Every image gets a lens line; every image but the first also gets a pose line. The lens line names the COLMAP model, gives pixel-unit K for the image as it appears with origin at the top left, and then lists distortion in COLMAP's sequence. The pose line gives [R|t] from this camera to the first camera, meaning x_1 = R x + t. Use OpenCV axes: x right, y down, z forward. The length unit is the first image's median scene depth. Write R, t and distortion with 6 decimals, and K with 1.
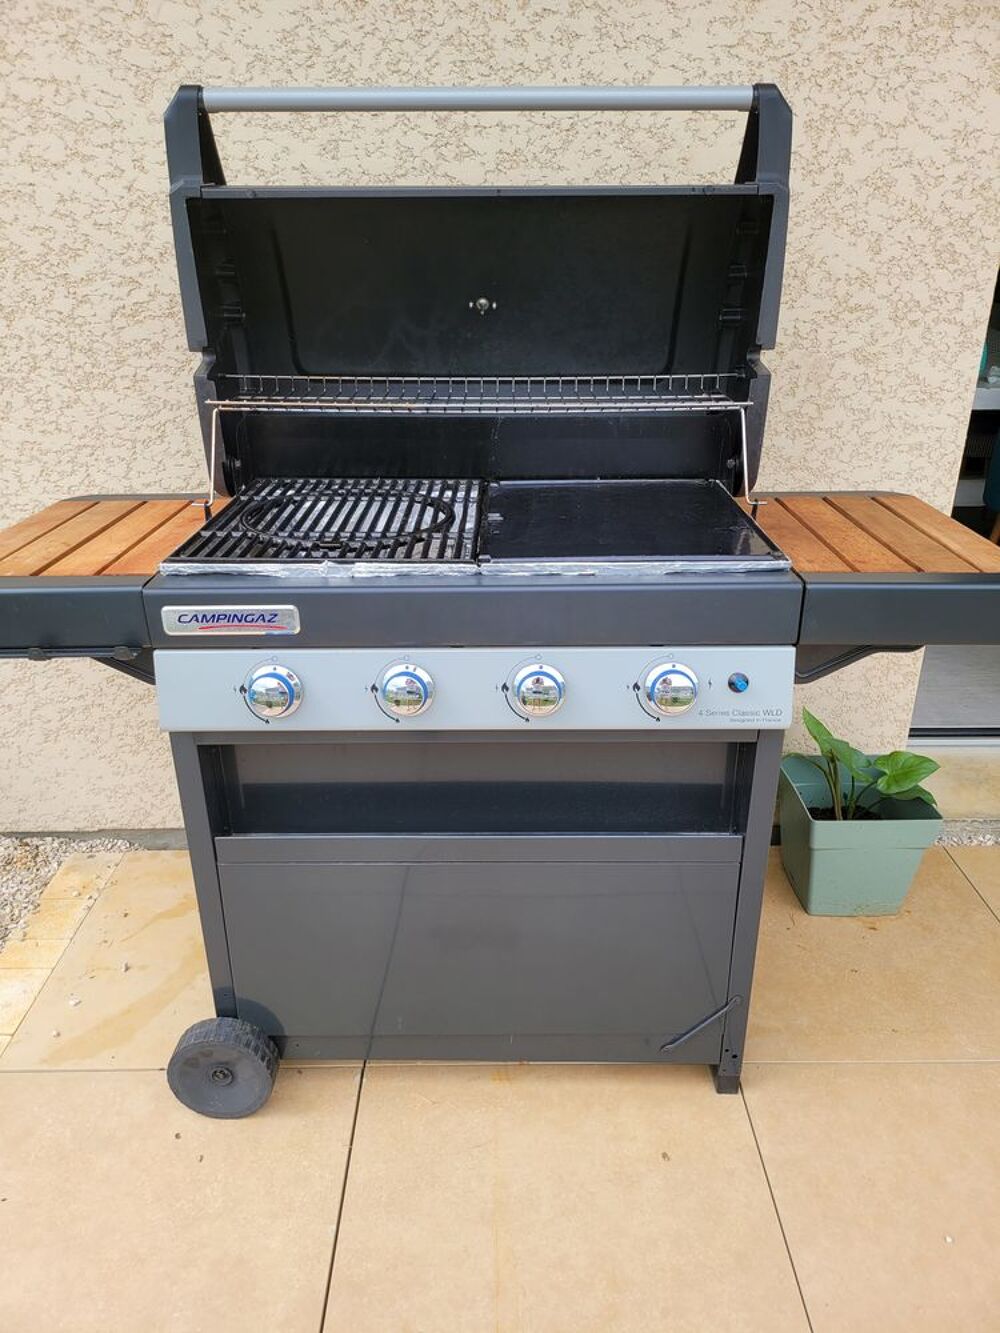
lens RADIAL K [[936.4, 0, 499.4], [0, 936.4, 669.7], [0, 0, 1]] dist [0.041550, -0.048693]
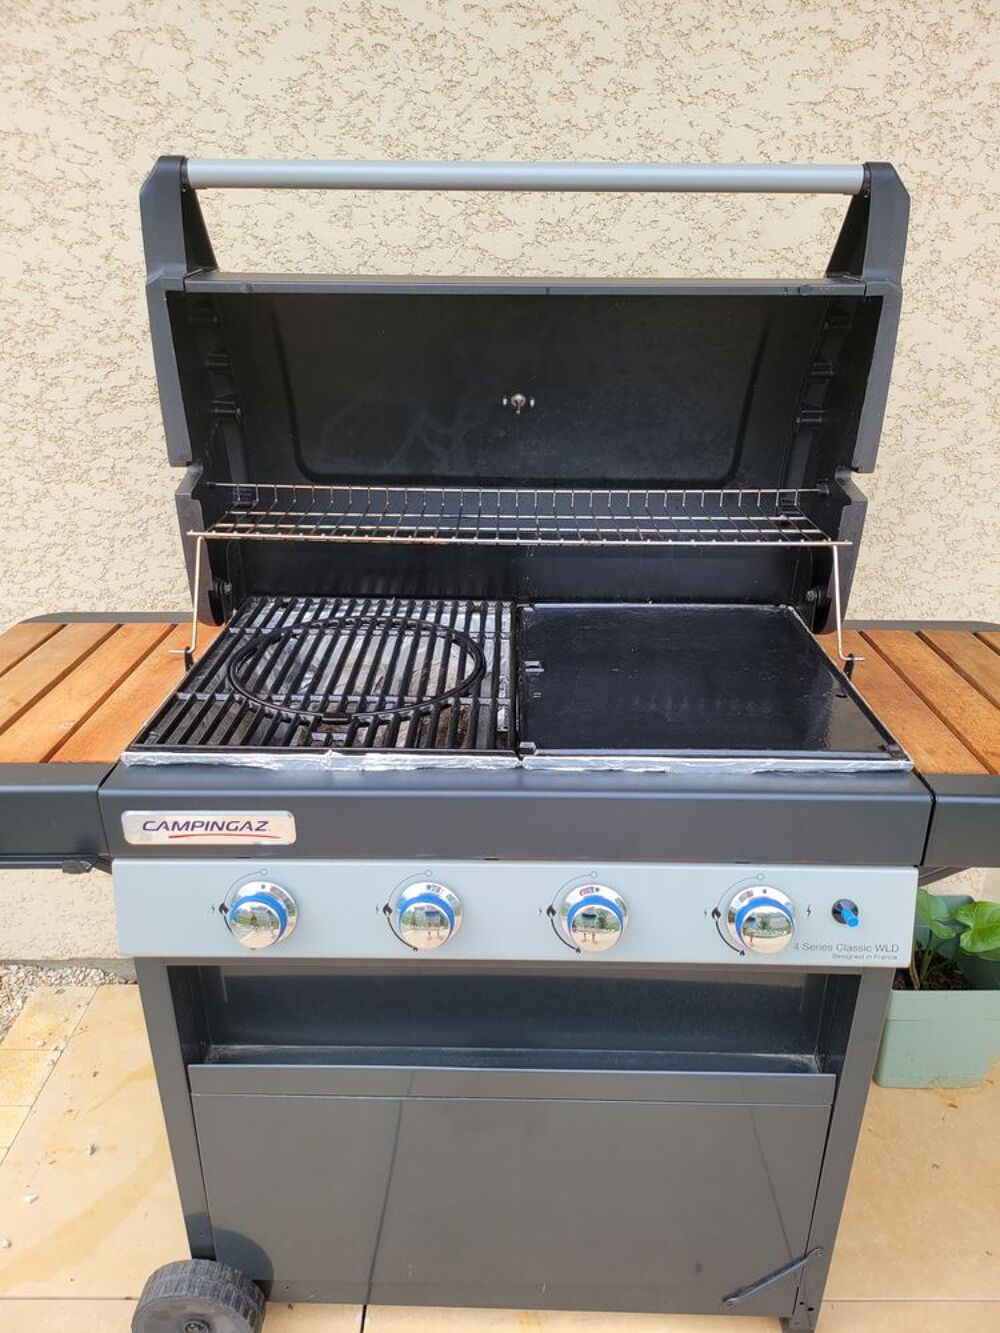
lens RADIAL K [[936.4, 0, 501.0], [0, 936.4, 670.6], [0, 0, 1]] dist [0.041550, -0.048693]
pose [[0.999913, 0.013158, -0.001139, -0.029437], [-0.013165, 0.999894, -0.006170, -0.137870], [0.001058, 0.006185, 0.999980, 0.149901]]
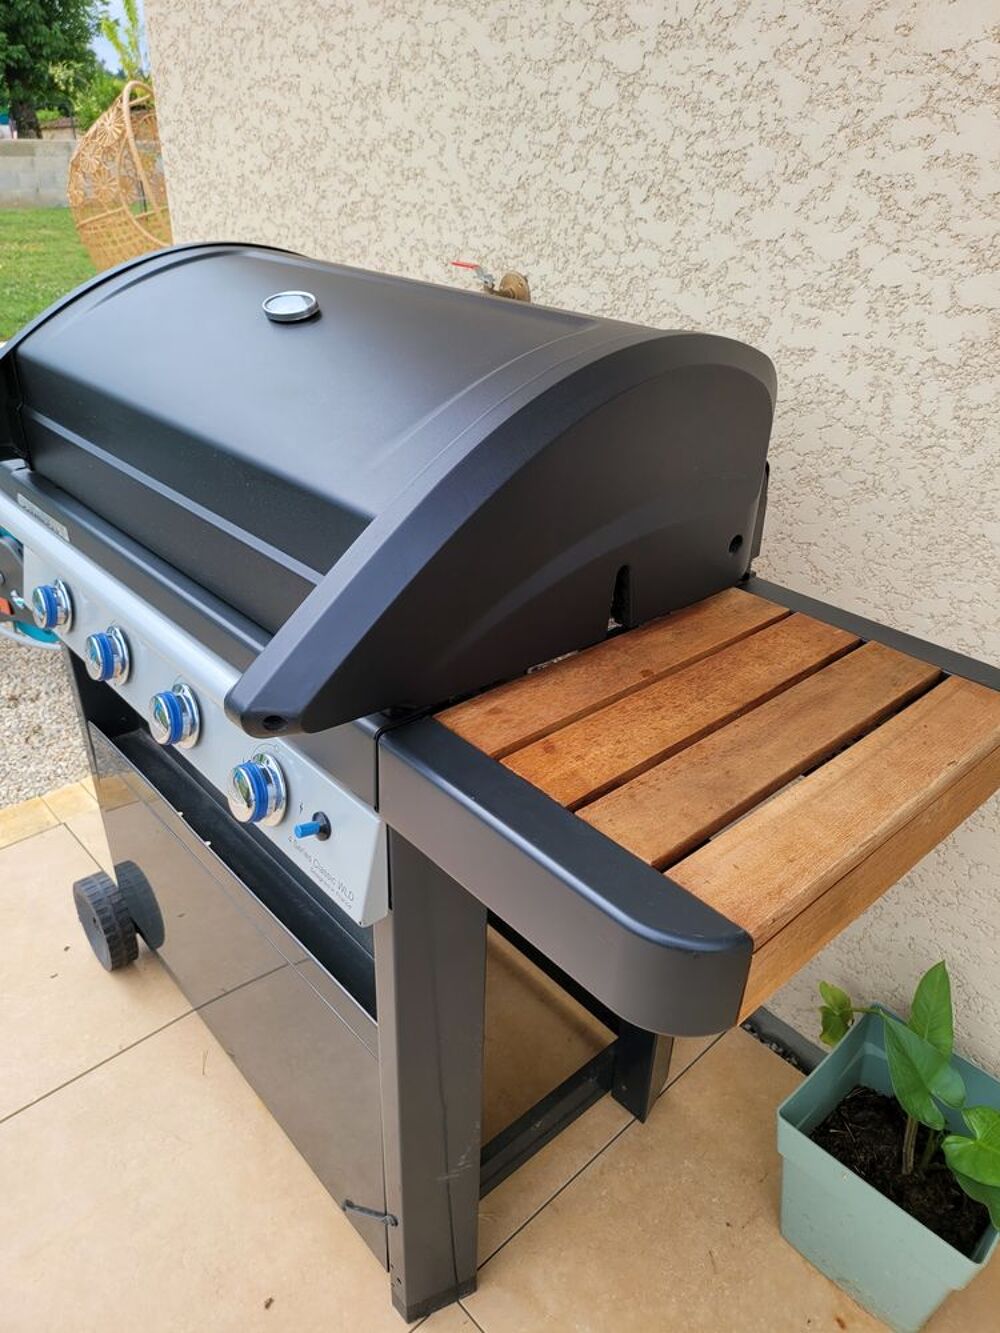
lens RADIAL K [[936.4, 0, 511.2], [0, 936.4, 662.7], [0, 0, 1]] dist [0.041550, -0.048693]
pose [[0.683759, 0.381887, -0.621801, 0.557240], [-0.329845, 0.921851, 0.203455, -0.215938], [0.650904, 0.065984, 0.756287, 0.426559]]
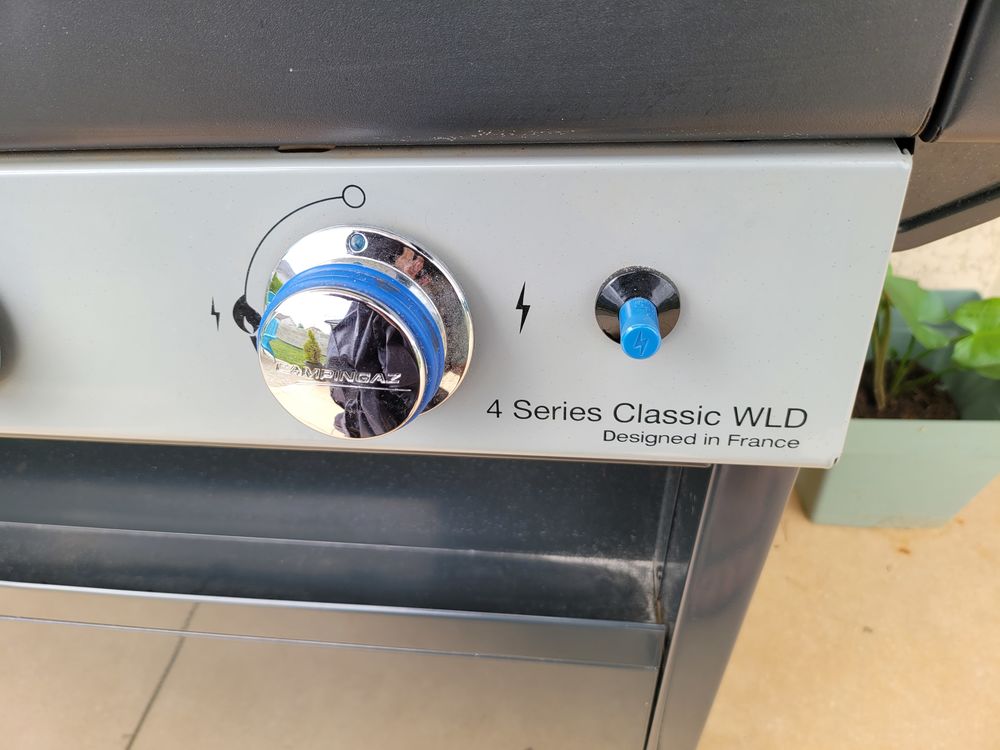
lens RADIAL K [[702.5, 0, 496.6], [0, 702.5, 382.3], [0, 0, 1]] dist [0.041550, -0.048693]
pose [[0.993743, 0.029286, -0.107786, 0.180720], [0.008684, 0.941836, 0.335961, -0.021792], [0.111356, -0.334794, 0.935688, 0.621244]]
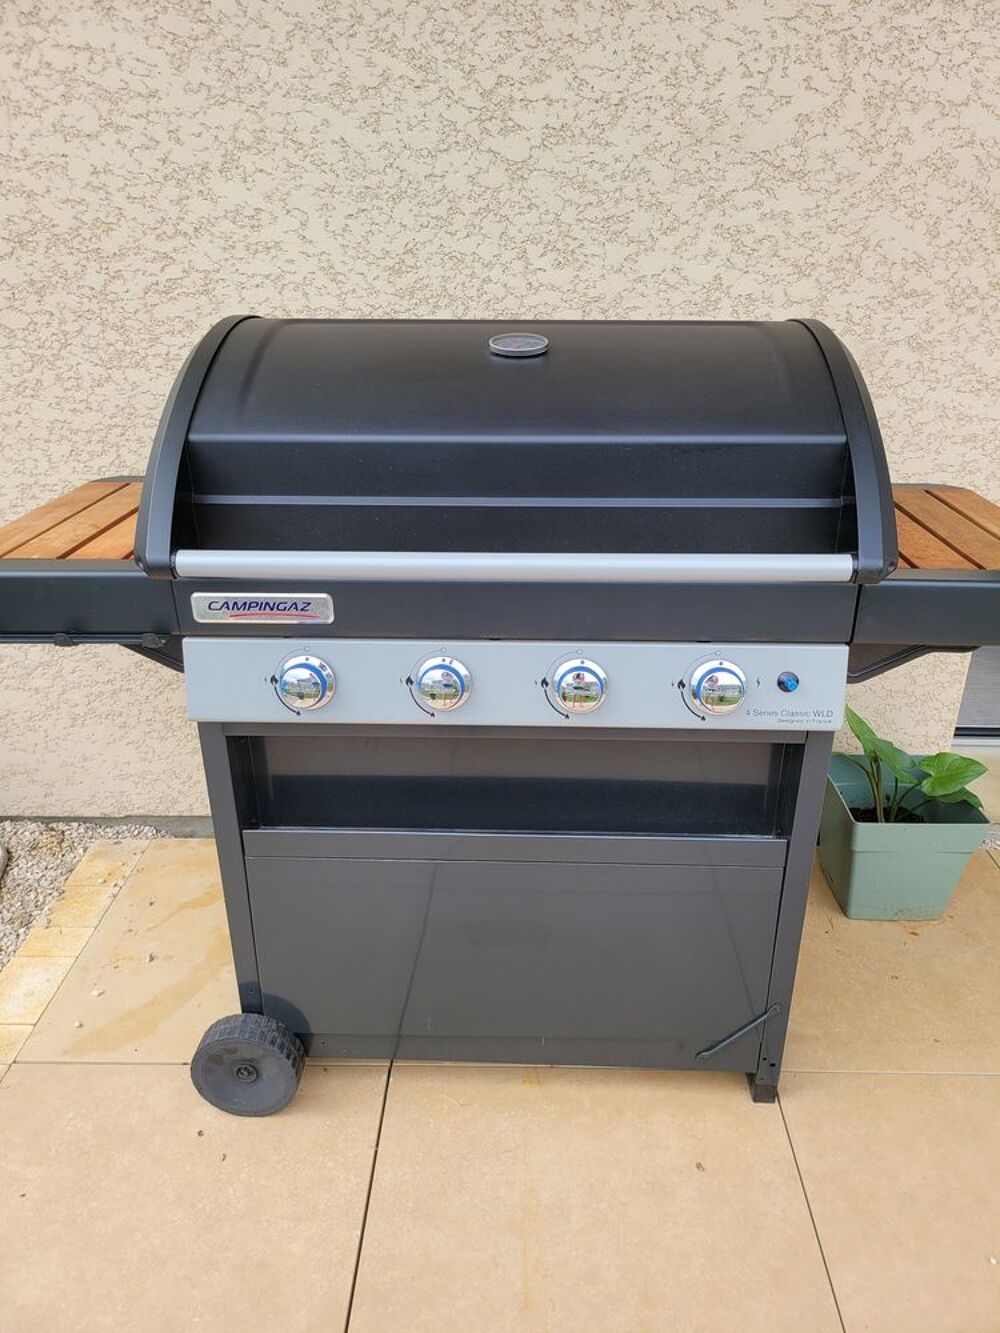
lens RADIAL K [[936.4, 0, 516.2], [0, 936.4, 666.2], [0, 0, 1]] dist [0.041550, -0.048693]
pose [[0.999778, 0.017183, -0.012157, -0.009119], [-0.017060, 0.999803, 0.010152, -0.005466], [0.012329, -0.009942, 0.999875, 0.027600]]
